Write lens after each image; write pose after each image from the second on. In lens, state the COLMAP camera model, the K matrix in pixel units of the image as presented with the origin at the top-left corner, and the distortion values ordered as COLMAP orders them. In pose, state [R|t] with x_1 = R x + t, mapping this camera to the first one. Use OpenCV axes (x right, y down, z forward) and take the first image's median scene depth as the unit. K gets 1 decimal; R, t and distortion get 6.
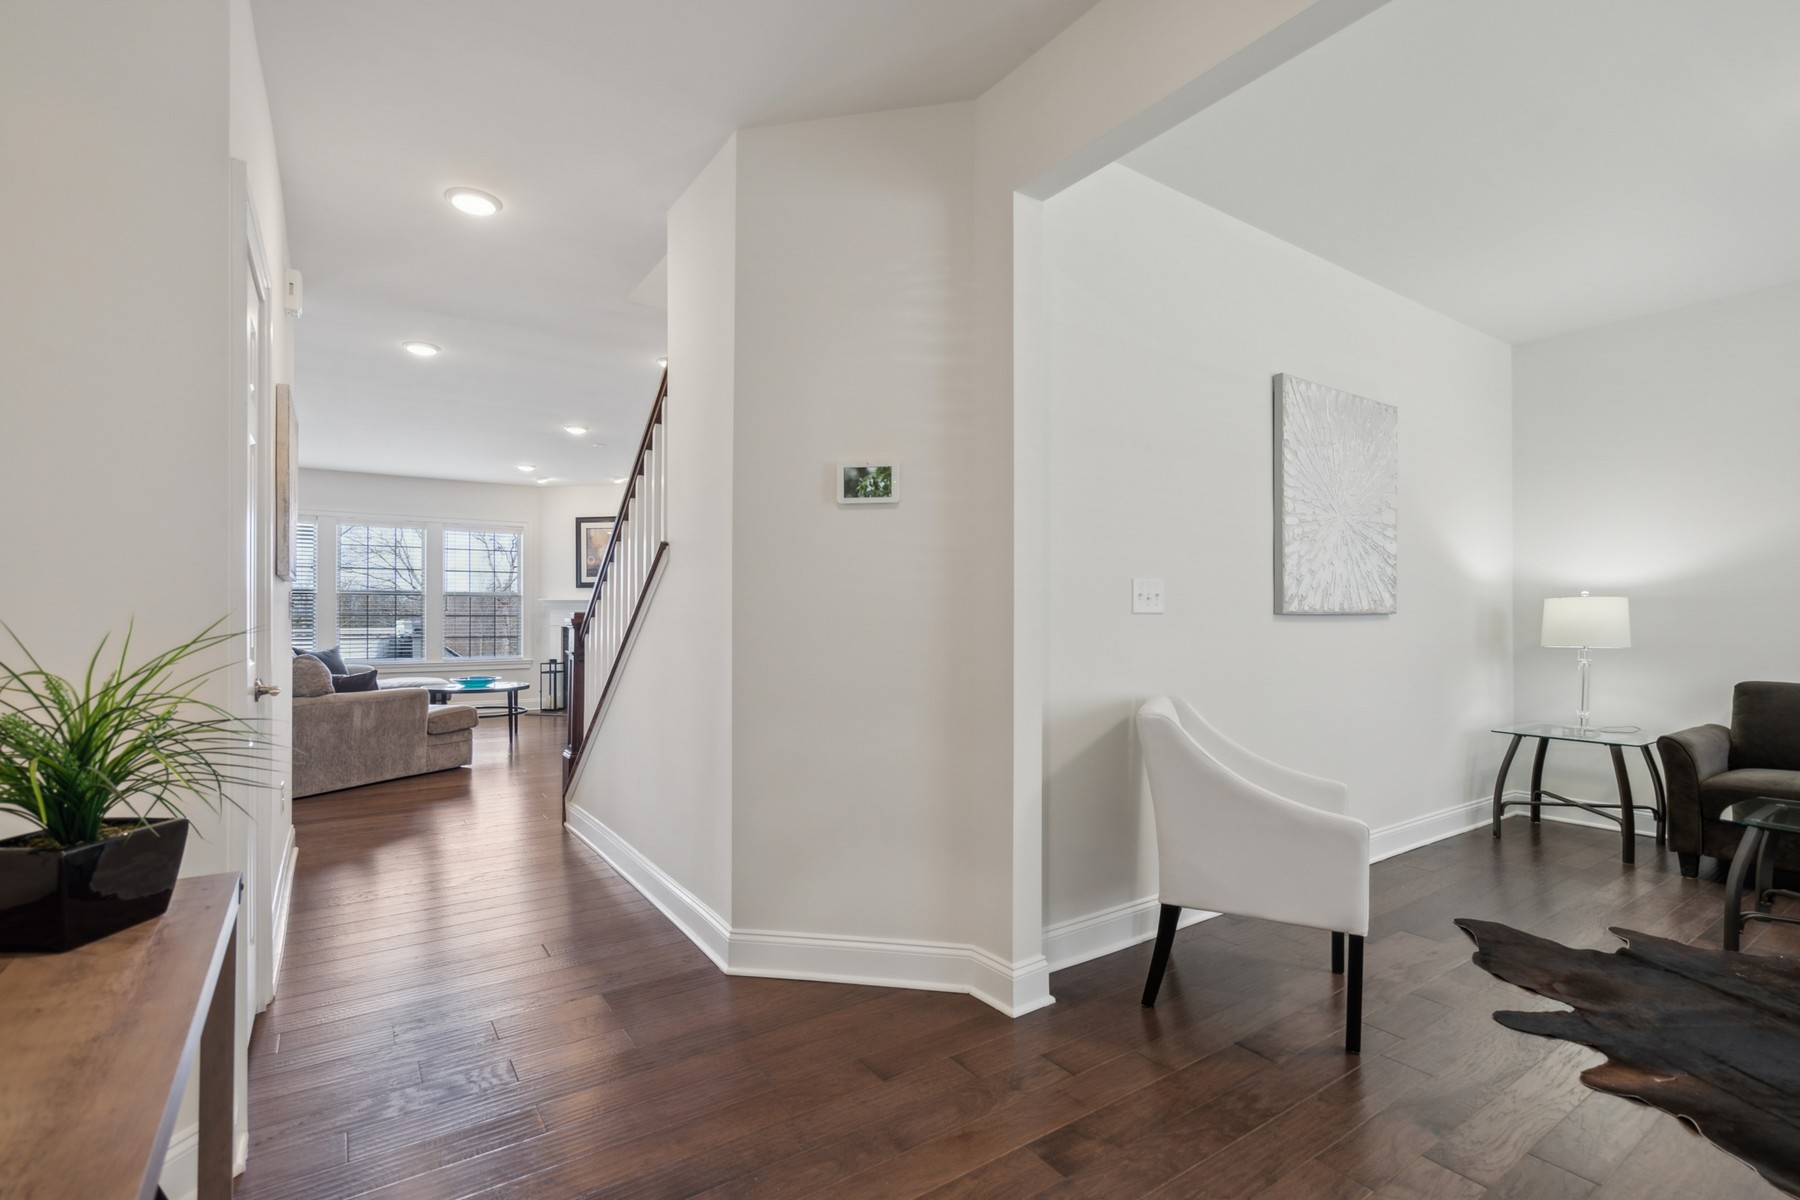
lens RADIAL K [[832.7, 0, 894.1], [0, 832.7, 613.9], [0, 0, 1]] dist [-0.007050, 0.000637]
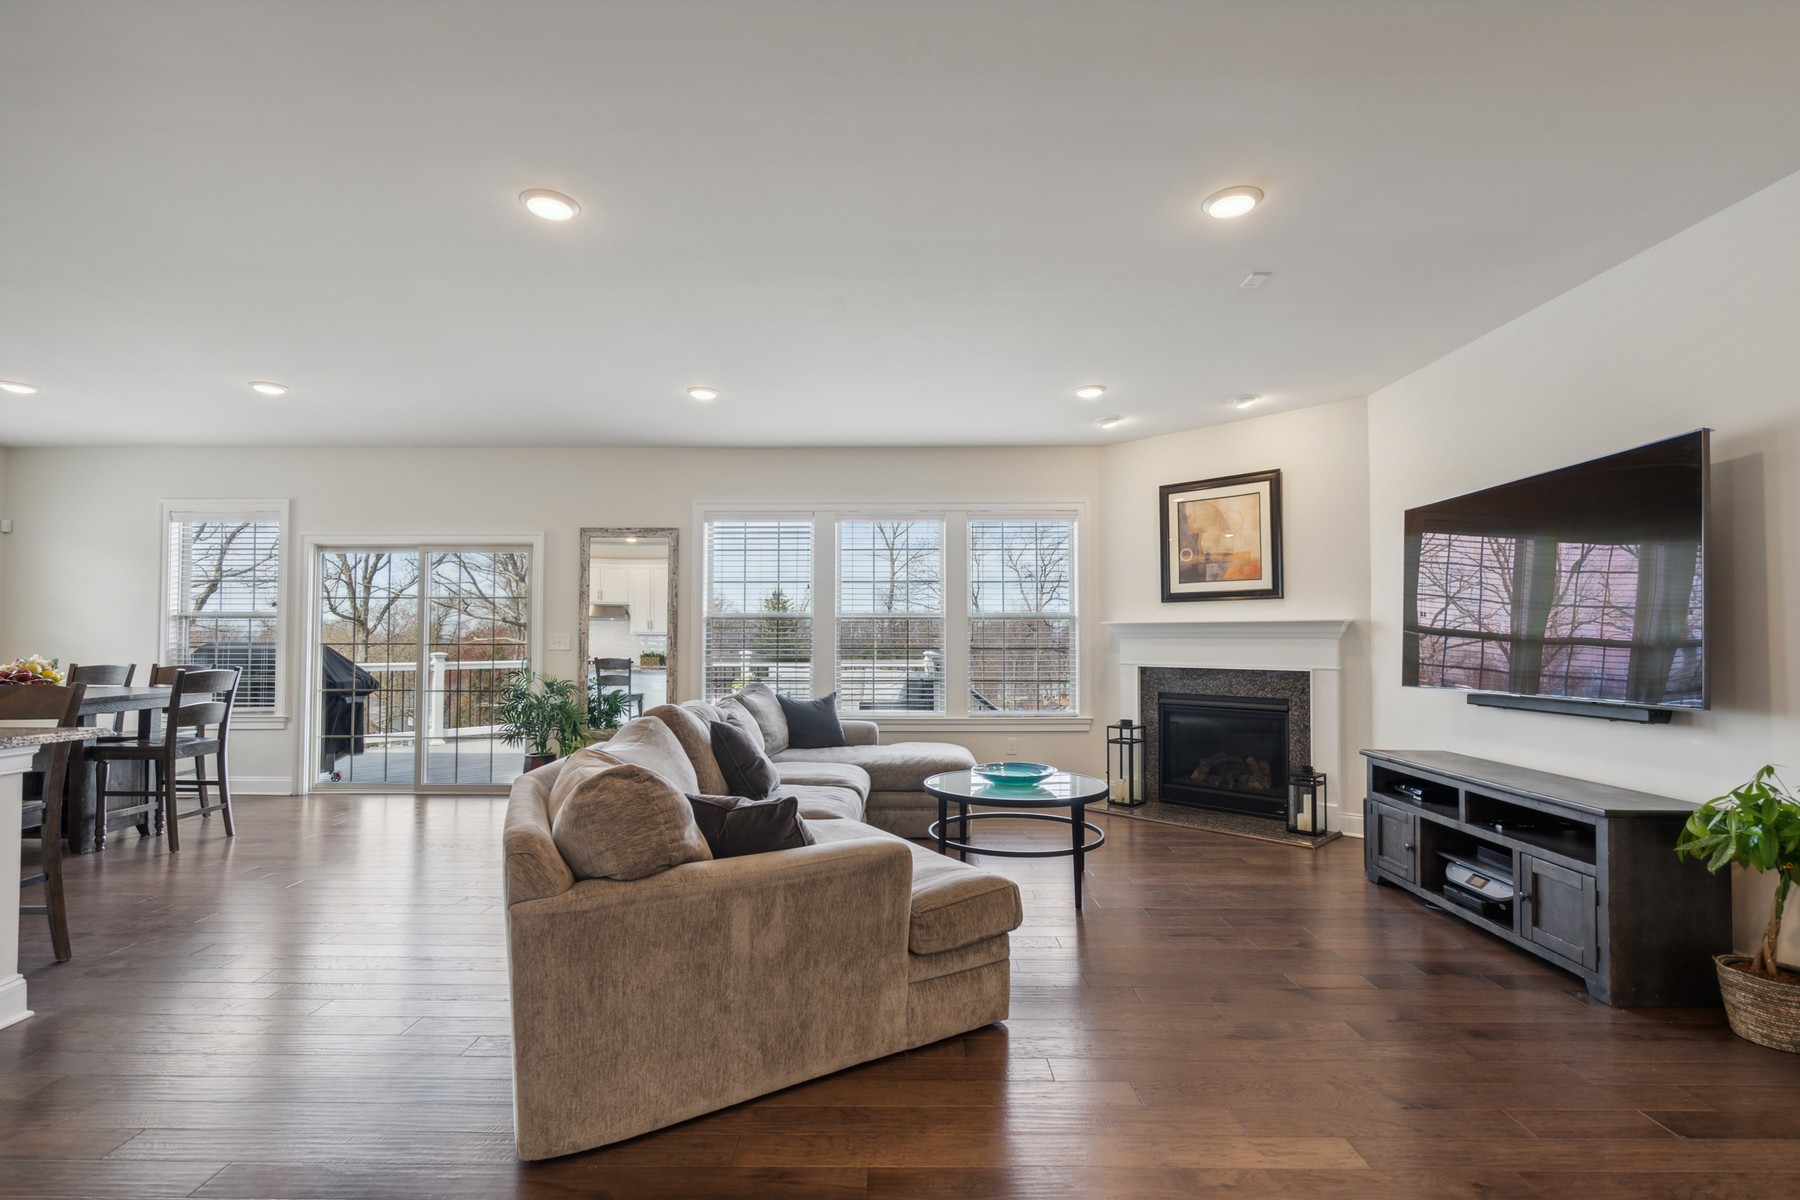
lens RADIAL K [[826.2, 0, 899.2], [0, 826.2, 620.0], [0, 0, 1]] dist [-0.002656, 0.000690]
pose [[0.826308, -0.015554, -0.563004, -0.215080], [0.003163, 0.999731, -0.022977, -0.005964], [0.563210, 0.017206, 0.826135, 0.422711]]
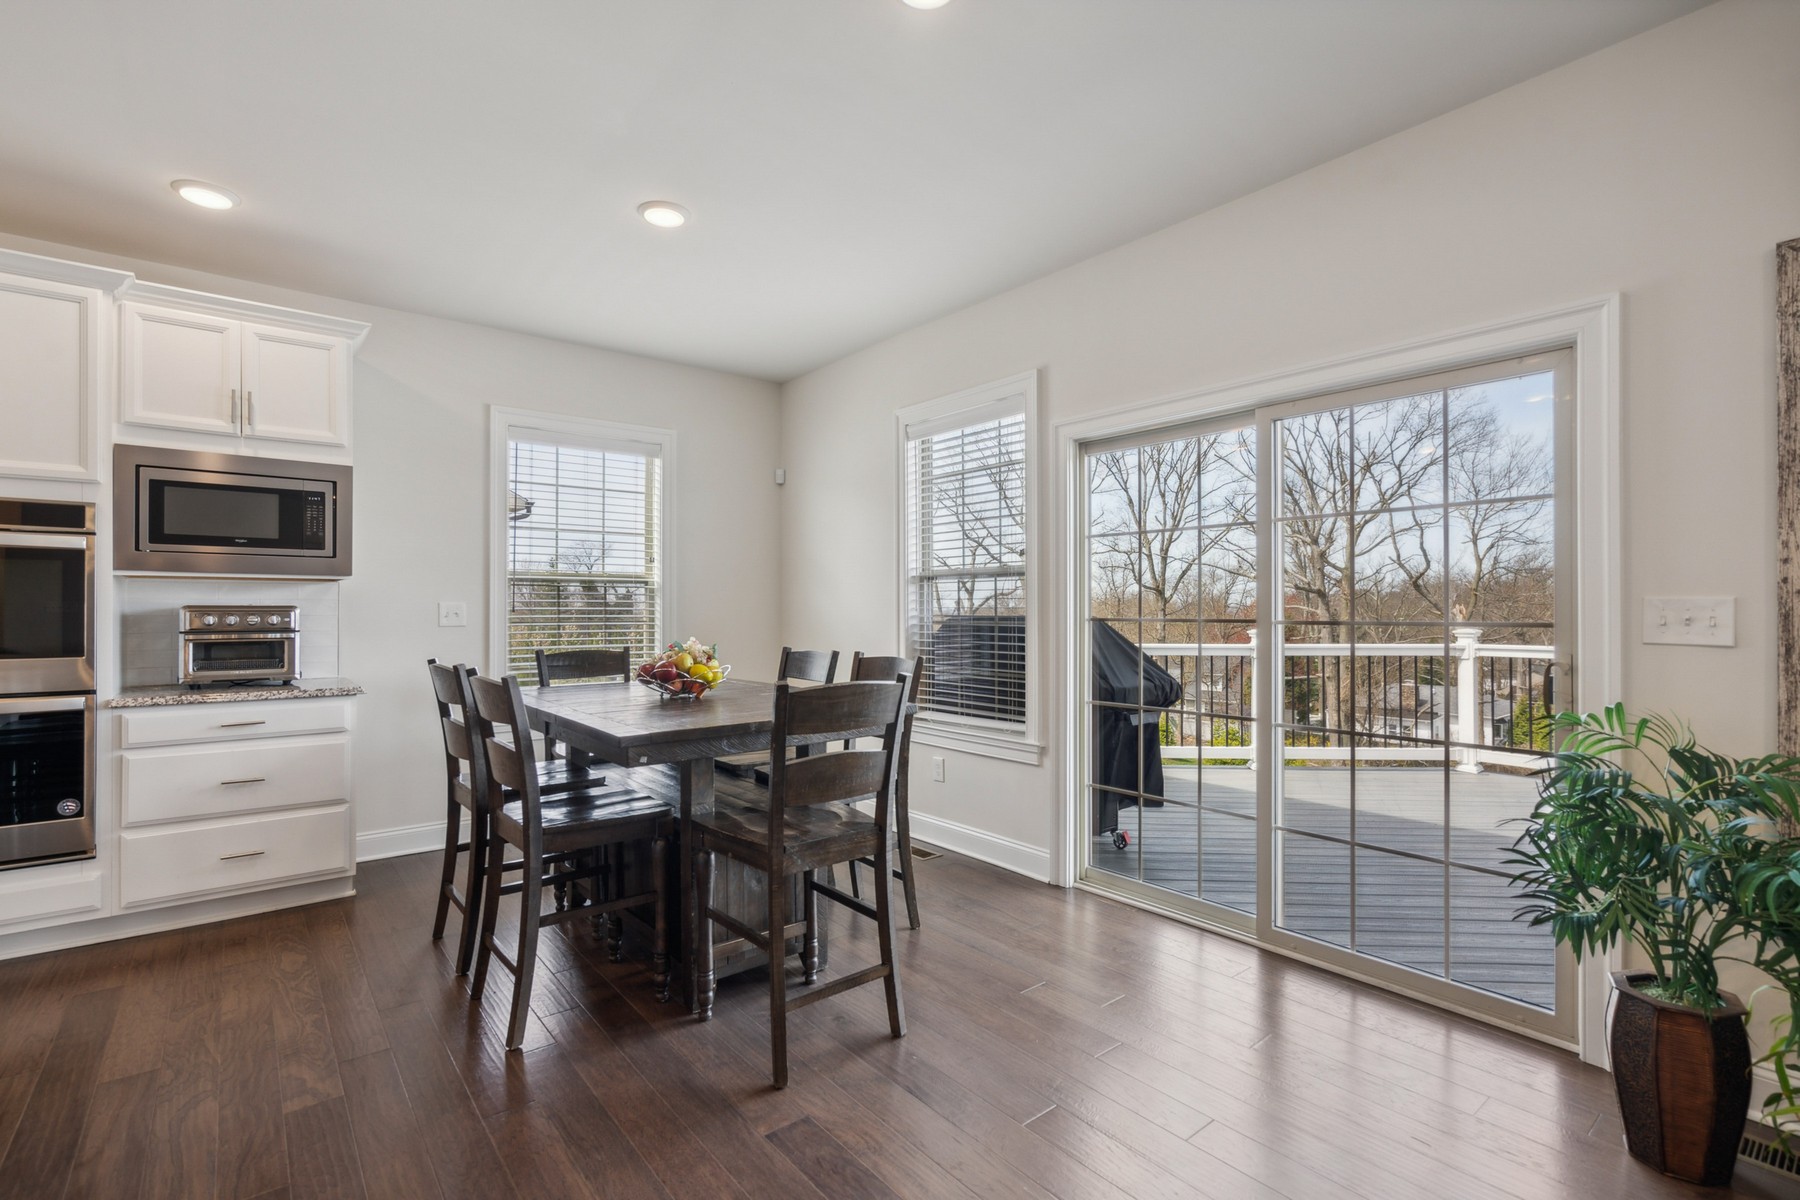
lens RADIAL K [[824.8, 0, 896.9], [0, 824.8, 602.1], [0, 0, 1]] dist [0.000541, -0.000150]
pose [[0.085439, -0.009579, -0.996297, -0.629546], [0.004992, 0.999945, -0.009186, -0.008317], [0.996331, -0.004189, 0.085482, 0.599571]]
